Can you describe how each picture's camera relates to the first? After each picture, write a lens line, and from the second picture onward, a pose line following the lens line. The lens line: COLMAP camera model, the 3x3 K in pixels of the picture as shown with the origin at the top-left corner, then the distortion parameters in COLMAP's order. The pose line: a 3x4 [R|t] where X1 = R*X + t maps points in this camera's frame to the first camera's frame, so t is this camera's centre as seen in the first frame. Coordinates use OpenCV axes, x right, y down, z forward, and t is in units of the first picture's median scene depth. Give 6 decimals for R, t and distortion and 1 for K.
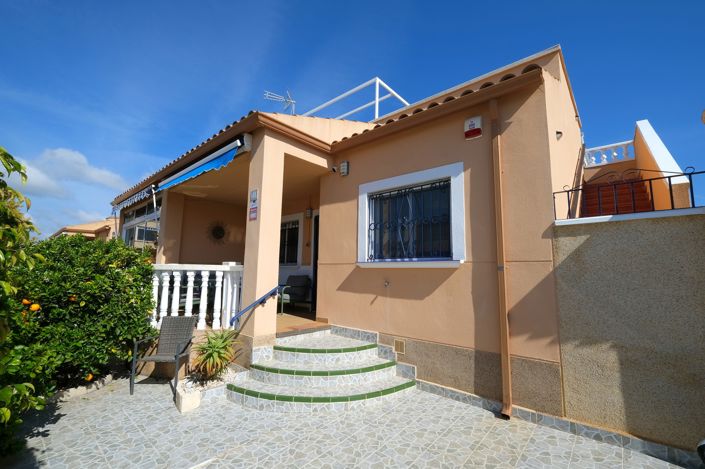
lens RADIAL K [[307.1, 0, 351.2], [0, 307.1, 235.9], [0, 0, 1]] dist [-0.004501, 0.000792]
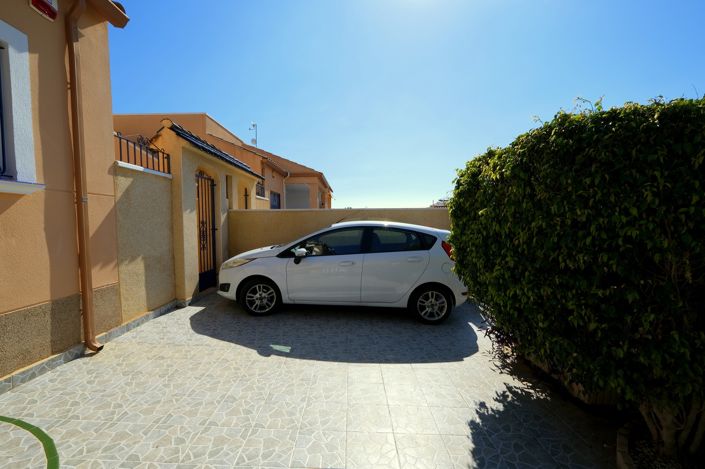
lens RADIAL K [[307.1, 0, 351.9], [0, 307.1, 239.1], [0, 0, 1]] dist [-0.004501, 0.000792]
pose [[-0.663318, -0.056719, 0.746185, -0.764808], [-0.099155, 0.994993, -0.012512, 0.166127], [-0.741739, -0.082287, -0.665621, 1.085961]]
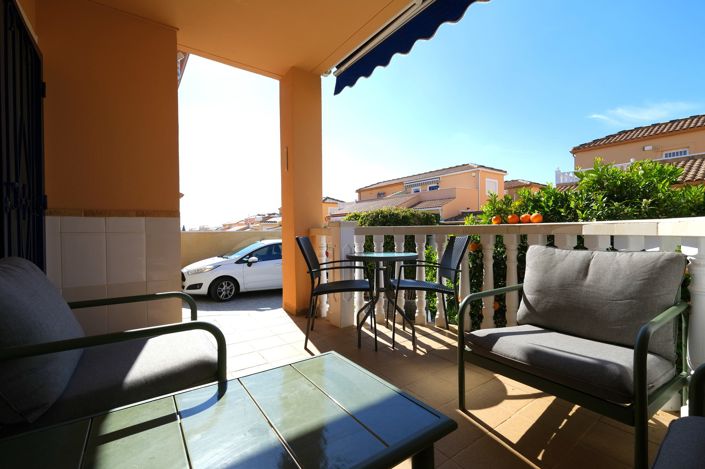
lens RADIAL K [[307.1, 0, 352.5], [0, 307.1, 234.0], [0, 0, 1]] dist [-0.004501, 0.000792]
pose [[-0.974282, -0.009804, 0.225121, -0.835055], [-0.035504, 0.993253, -0.110400, 0.245151], [-0.222519, -0.115553, -0.968056, 2.147175]]
